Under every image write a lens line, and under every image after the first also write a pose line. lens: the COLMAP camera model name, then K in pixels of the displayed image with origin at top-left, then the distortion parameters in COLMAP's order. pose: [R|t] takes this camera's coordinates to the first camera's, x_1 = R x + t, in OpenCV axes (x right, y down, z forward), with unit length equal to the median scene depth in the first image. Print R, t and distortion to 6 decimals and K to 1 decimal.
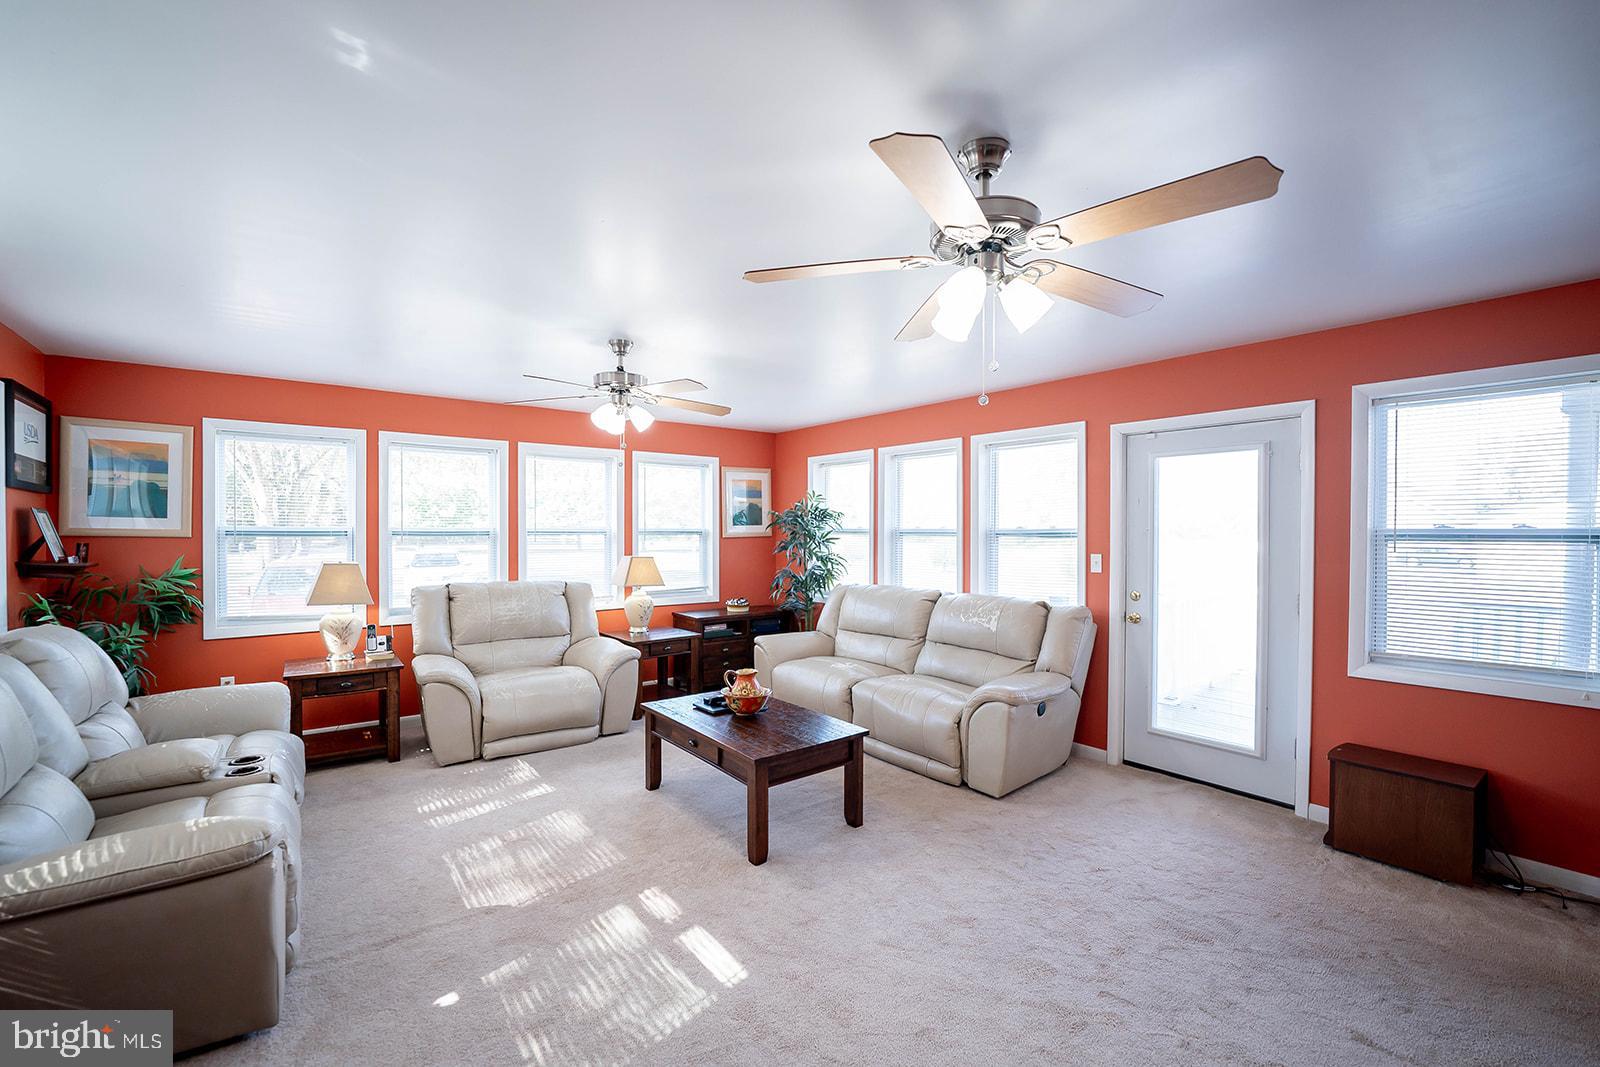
lens RADIAL K [[657.1, 0, 794.3], [0, 657.1, 533.4], [0, 0, 1]] dist [-0.030537, 0.000052]
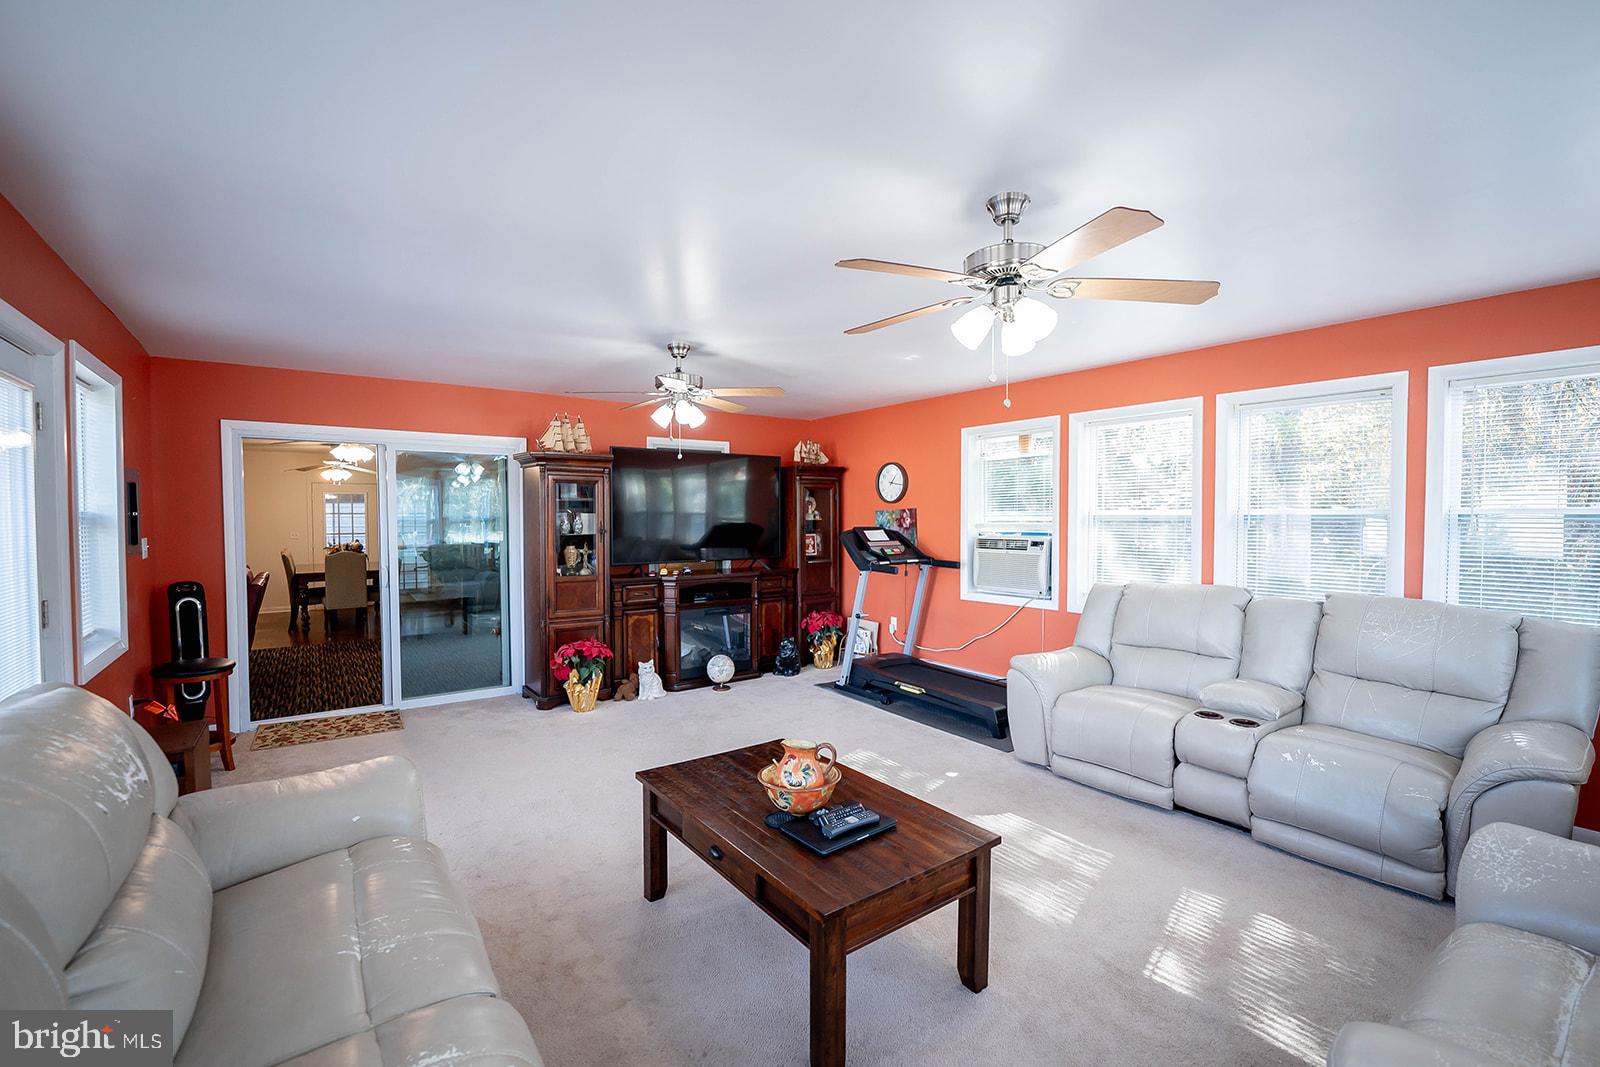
lens RADIAL K [[657.1, 0, 794.3], [0, 657.1, 533.4], [0, 0, 1]] dist [-0.030537, 0.000052]
pose [[-0.999984, -0.005631, 0.001065, -0.052404], [-0.005586, 0.999234, 0.038734, -0.007732], [-0.001282, 0.038728, -0.999249, 1.413587]]
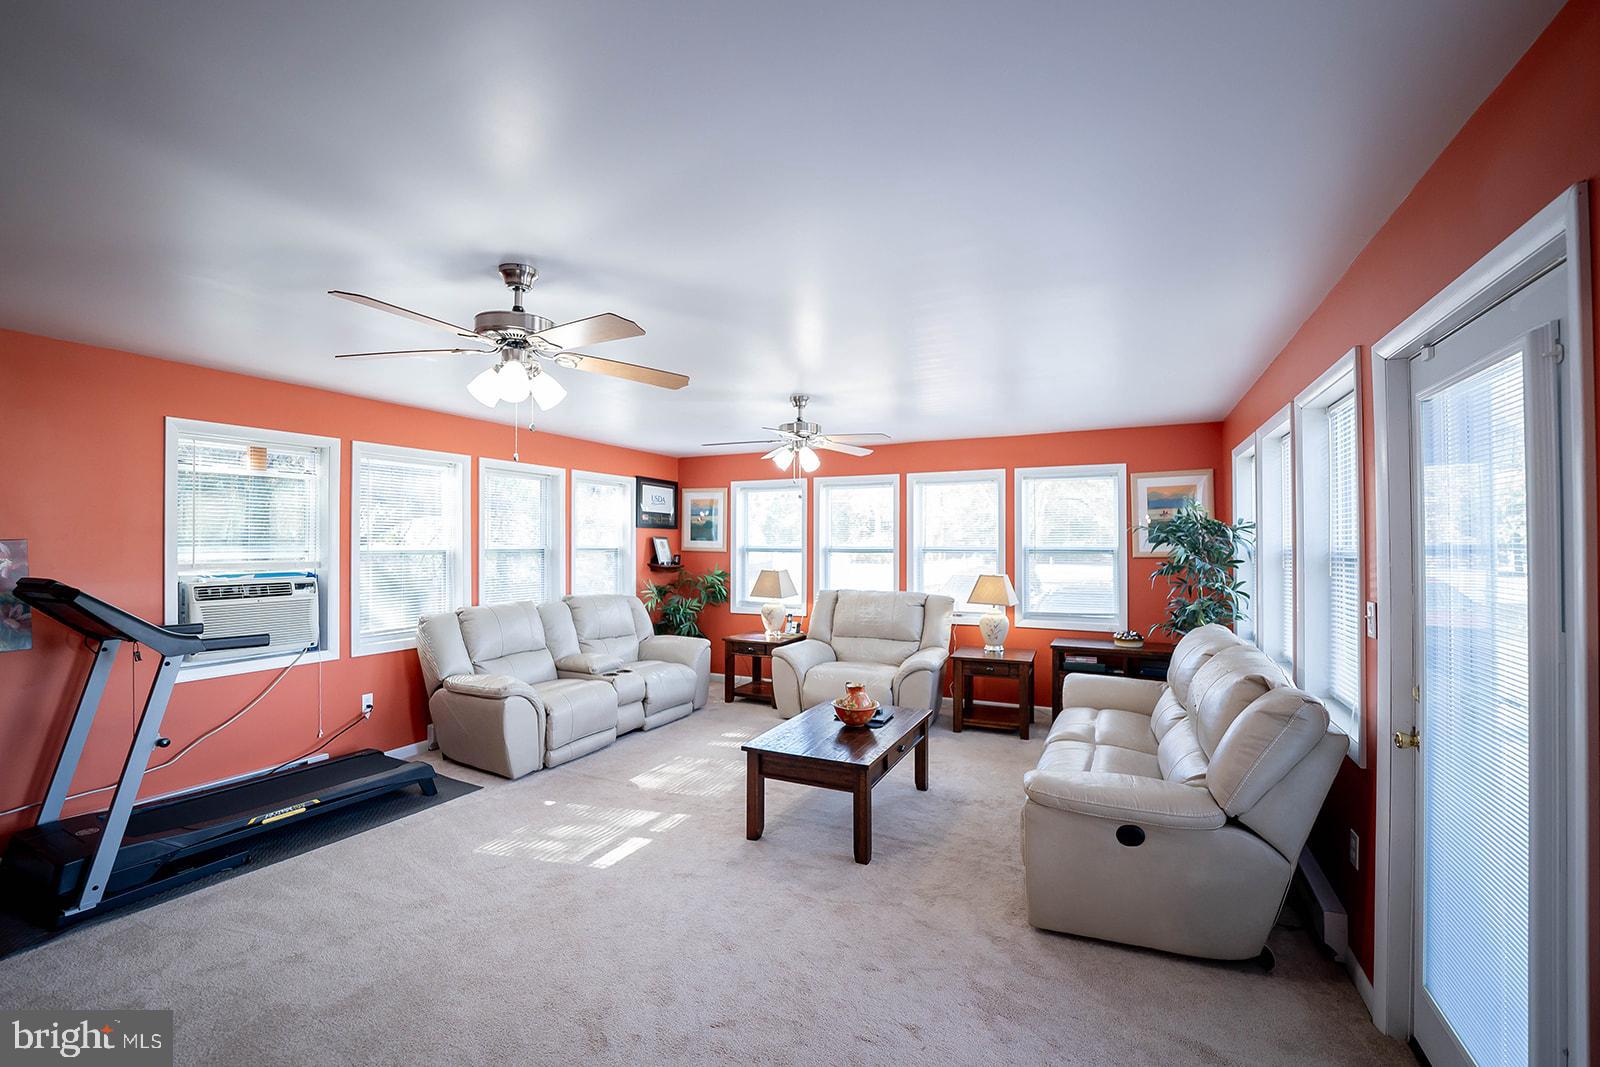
lens RADIAL K [[657.1, 0, 794.3], [0, 657.1, 533.4], [0, 0, 1]] dist [-0.030537, 0.000052]
pose [[0.435101, -0.020710, -0.900143, 0.740089], [-0.004540, 0.999672, -0.025194, -0.001827], [0.900370, 0.015049, 0.434865, 0.403998]]
